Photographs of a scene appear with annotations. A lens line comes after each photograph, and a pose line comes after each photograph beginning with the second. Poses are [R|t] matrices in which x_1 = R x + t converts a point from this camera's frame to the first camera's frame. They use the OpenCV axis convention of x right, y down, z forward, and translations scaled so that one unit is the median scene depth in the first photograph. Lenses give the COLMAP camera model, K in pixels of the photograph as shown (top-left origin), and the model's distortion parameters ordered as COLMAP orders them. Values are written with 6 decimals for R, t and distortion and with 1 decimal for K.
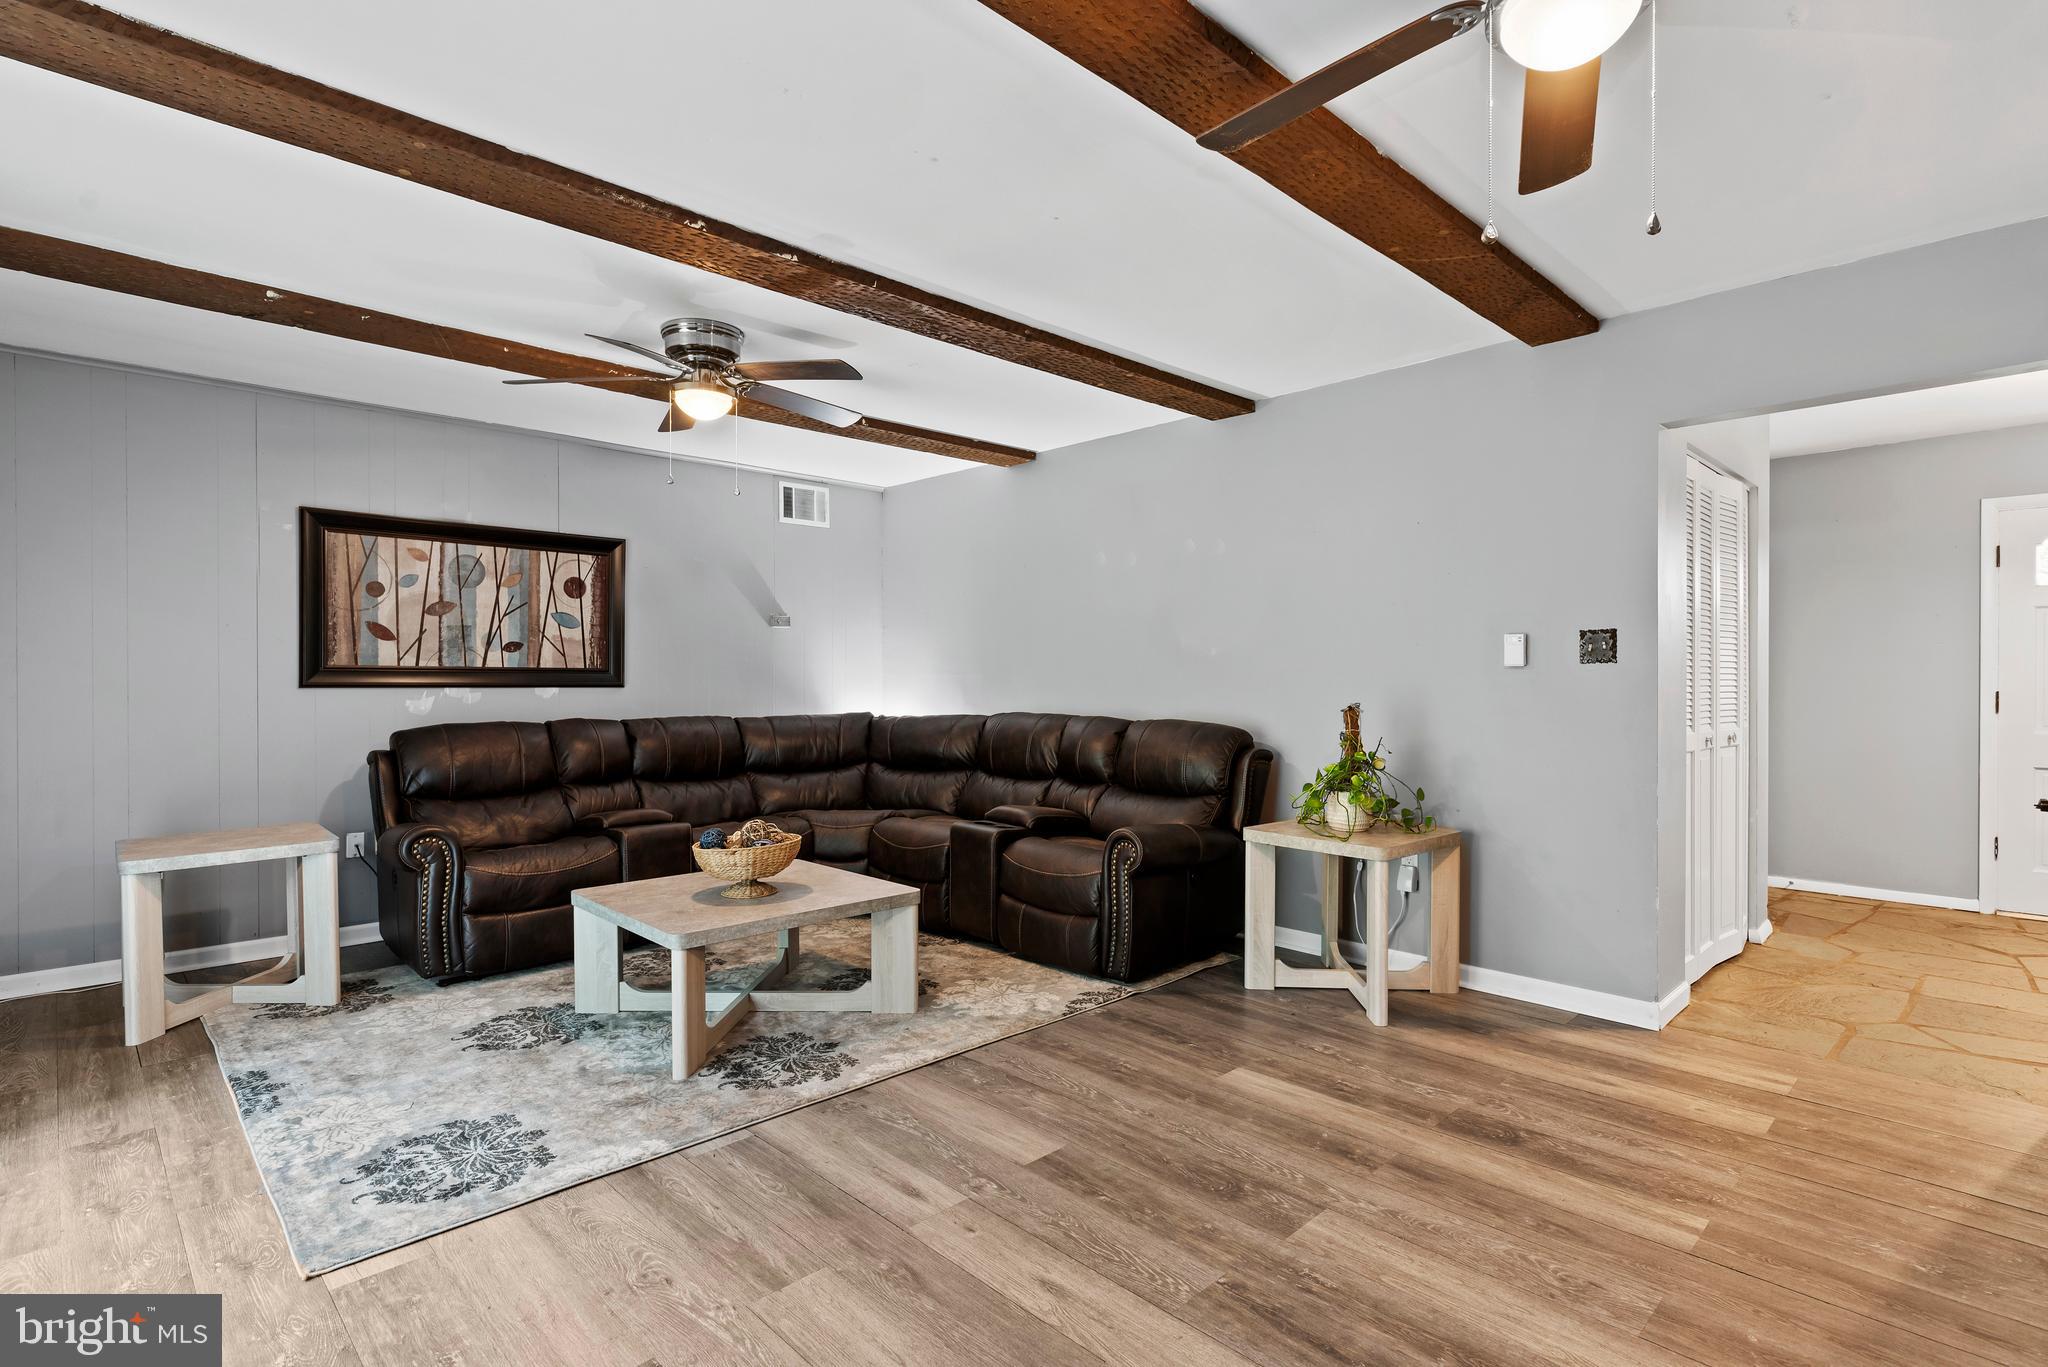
lens RADIAL K [[1006.8, 0, 1057.5], [0, 1006.8, 687.9], [0, 0, 1]] dist [-0.003154, 0.000095]
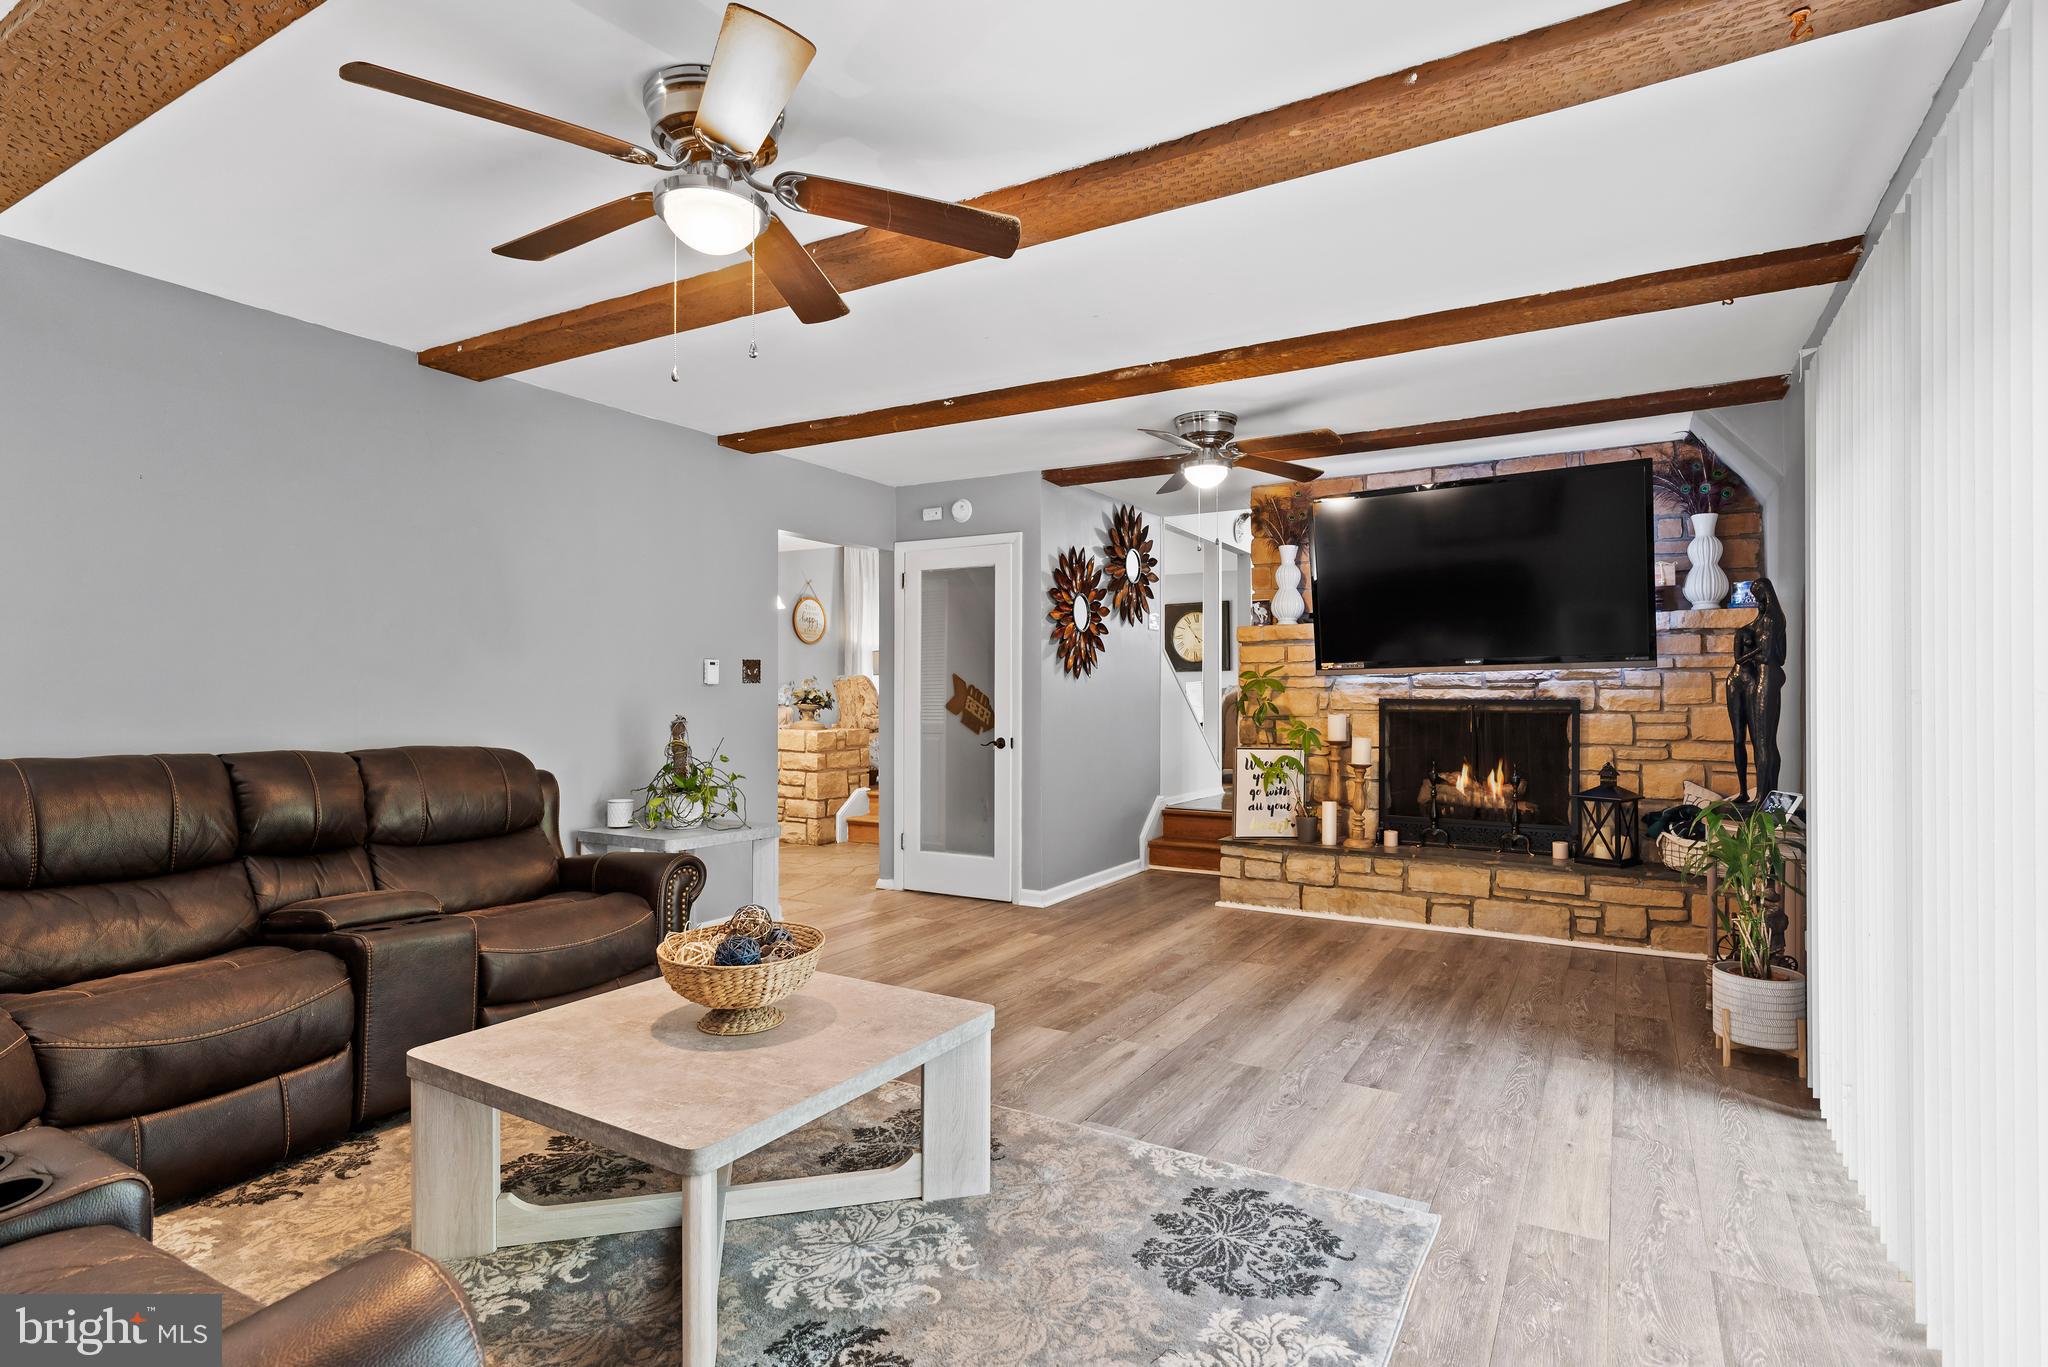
lens RADIAL K [[1006.8, 0, 1057.5], [0, 1006.8, 687.9], [0, 0, 1]] dist [-0.003154, 0.000095]
pose [[-0.269465, 0.007444, 0.962981, -1.482337], [0.006198, 0.999963, -0.005996, -0.010244], [-0.962990, 0.004353, -0.269501, 1.468838]]
